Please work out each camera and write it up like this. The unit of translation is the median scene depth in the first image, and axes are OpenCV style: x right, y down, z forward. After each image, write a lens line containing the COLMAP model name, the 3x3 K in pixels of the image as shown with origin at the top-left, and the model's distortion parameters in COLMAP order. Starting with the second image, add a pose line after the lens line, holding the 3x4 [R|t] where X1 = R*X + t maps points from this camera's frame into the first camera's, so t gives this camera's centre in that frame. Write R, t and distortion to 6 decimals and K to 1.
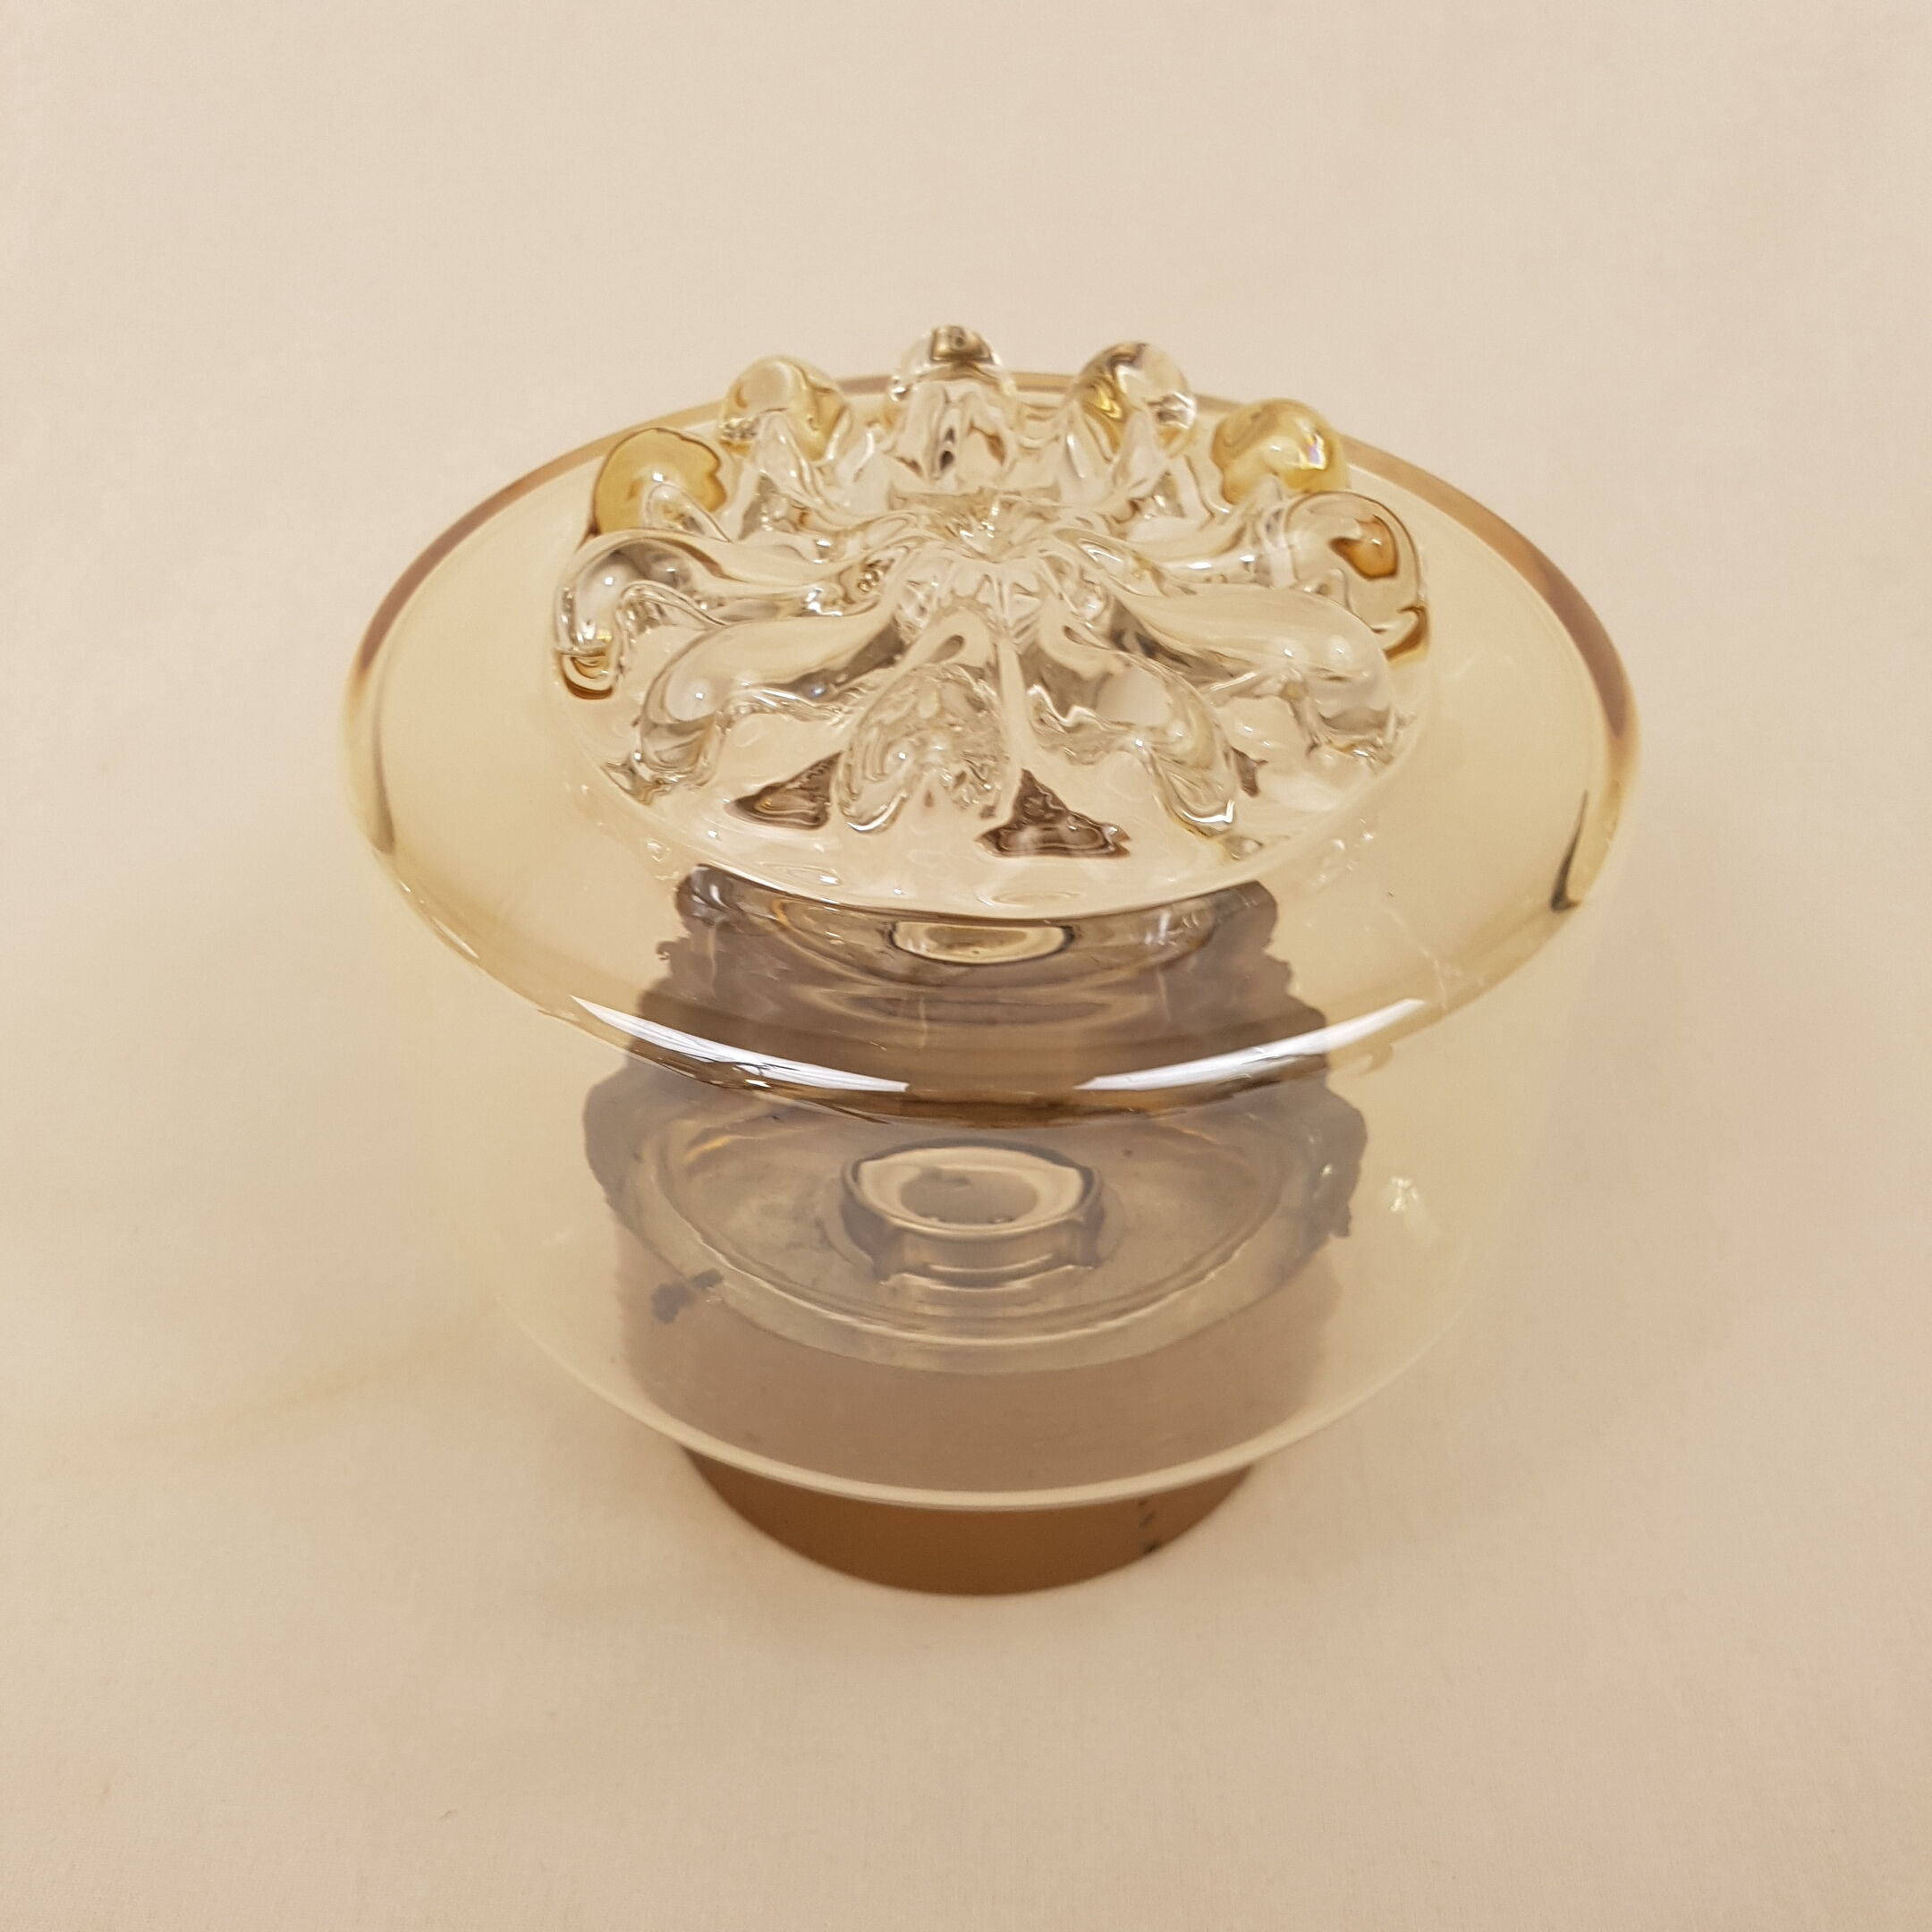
lens RADIAL K [[1550.8, 0, 966.0], [0, 1550.8, 966.0], [0, 0, 1]] dist [0.100050, 0.000677]
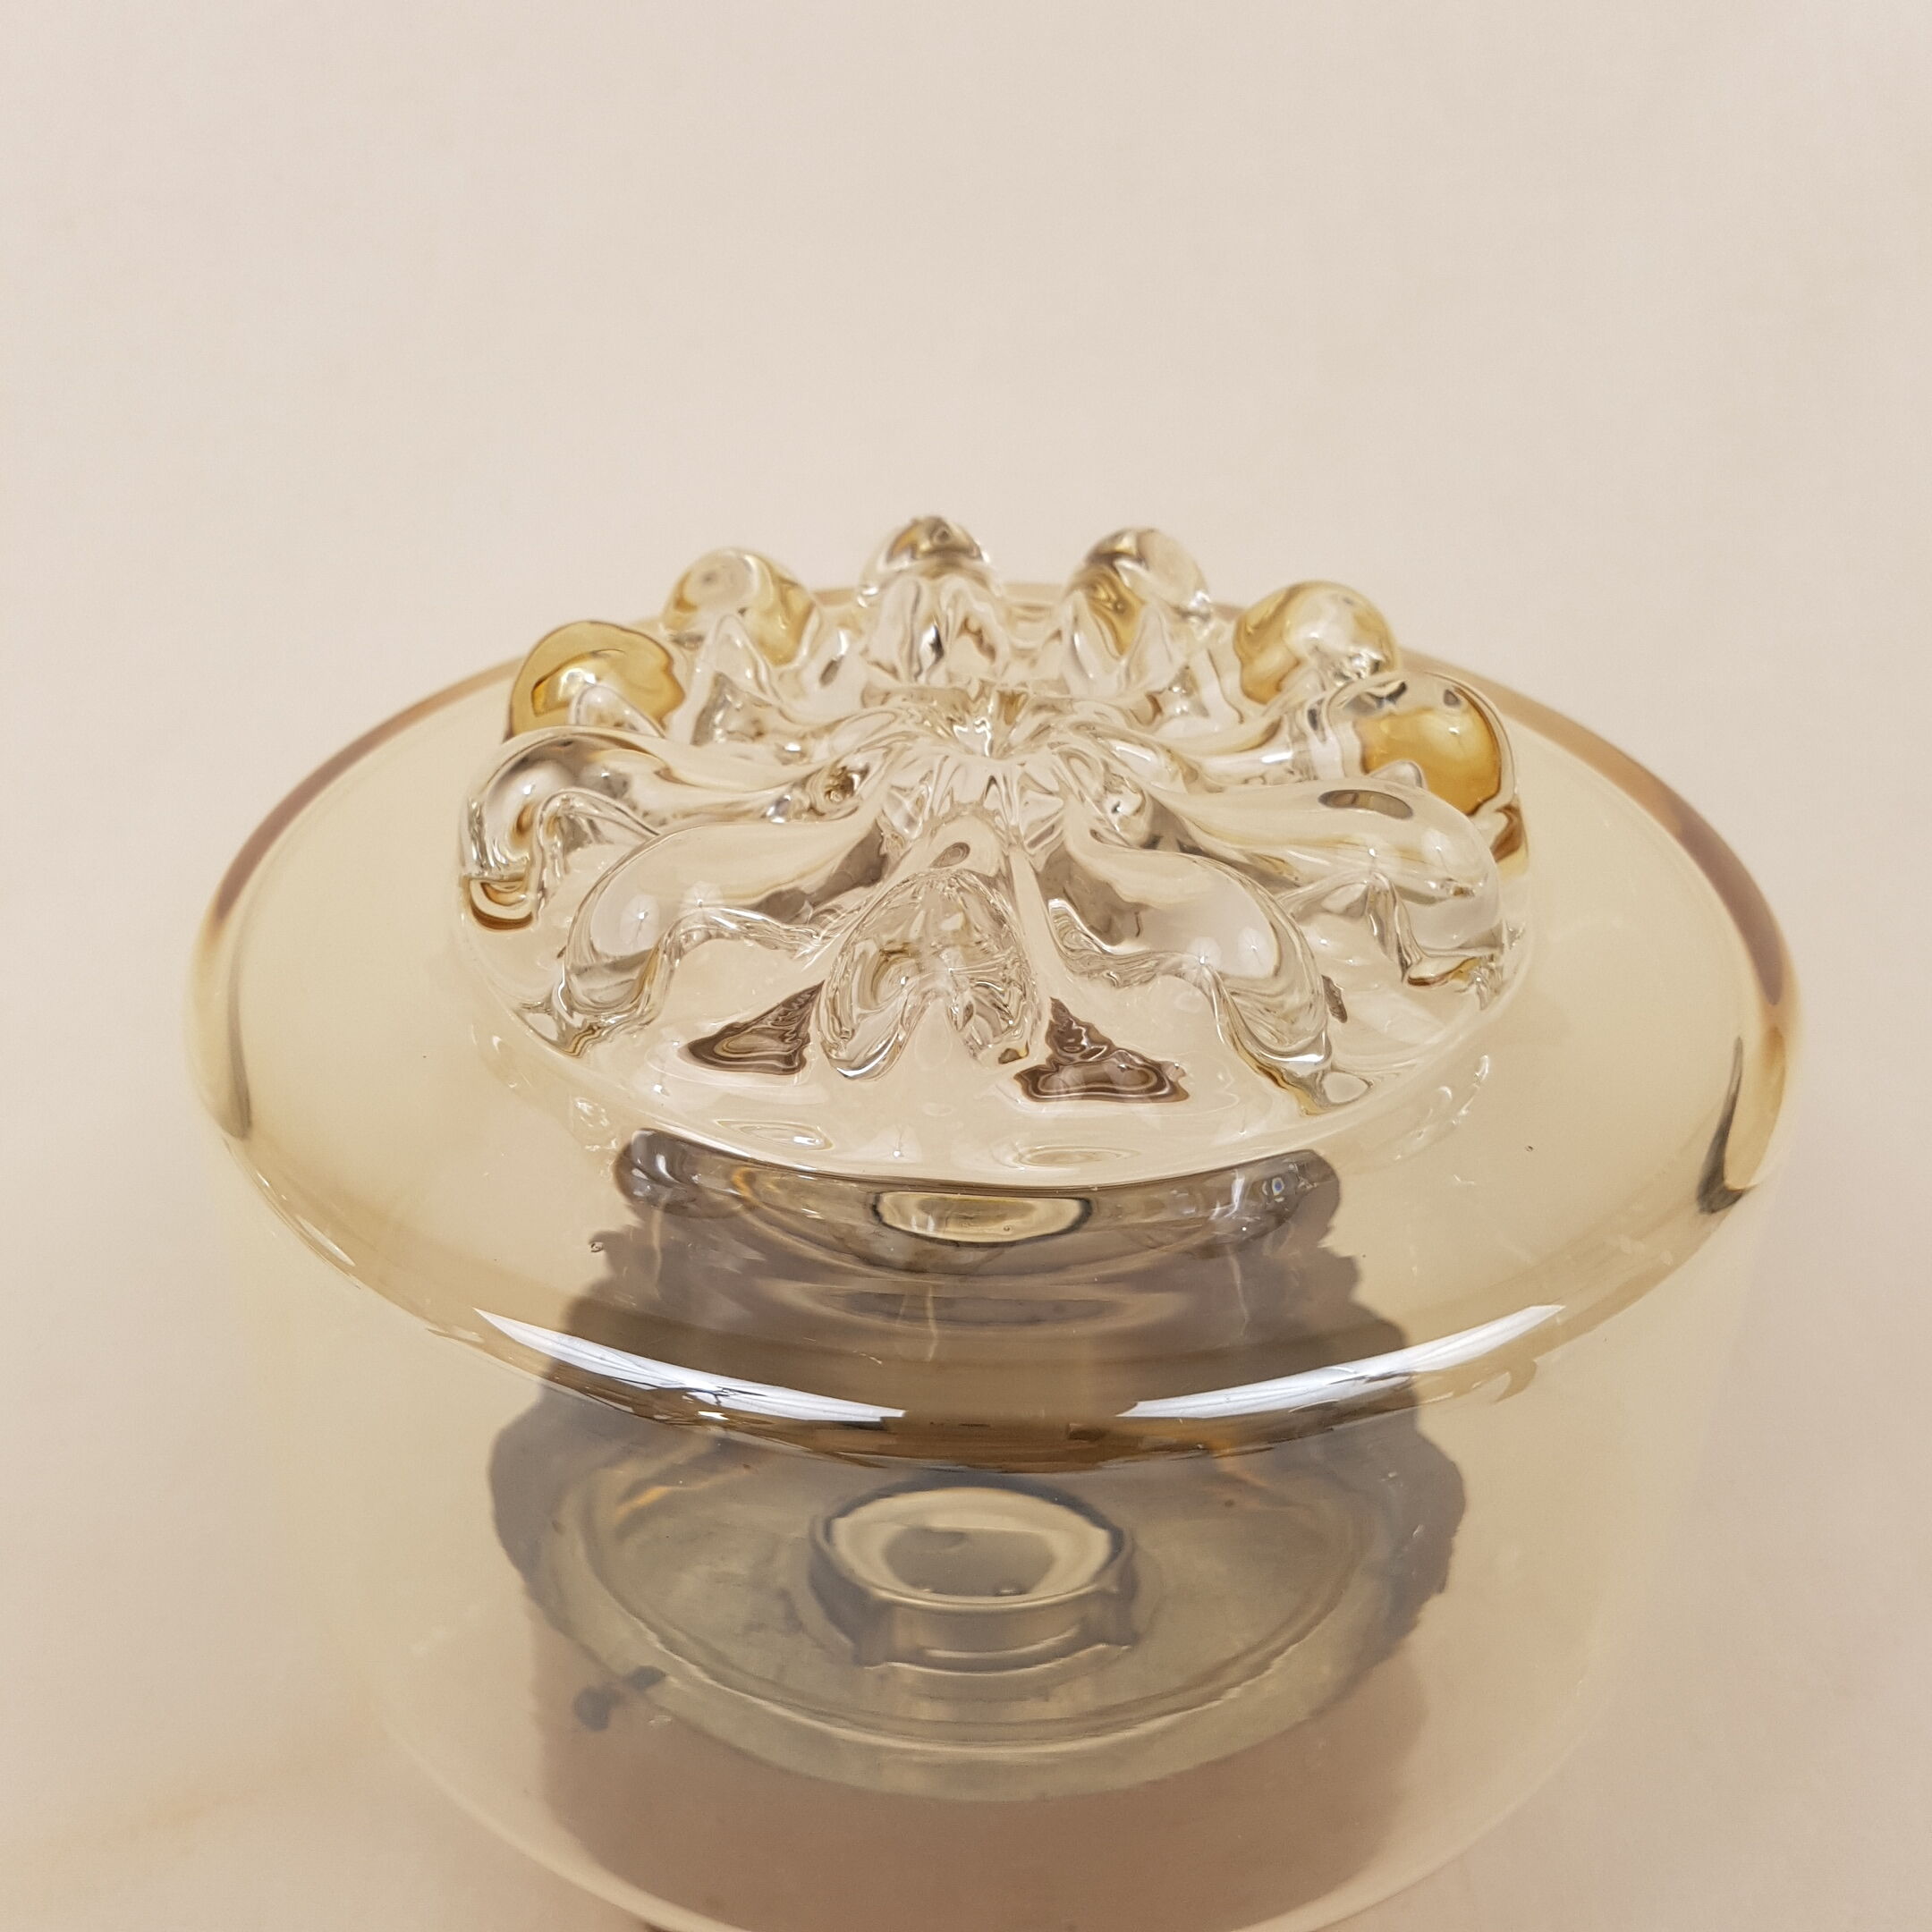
lens RADIAL K [[1448.9, 0, 966.0], [0, 1448.9, 966.0], [0, 0, 1]] dist [-0.003995, -0.000216]
pose [[0.995257, -0.017519, 0.095690, -0.075650], [0.036403, 0.979255, -0.199337, 0.005819], [-0.090213, 0.201875, 0.975248, 0.256781]]
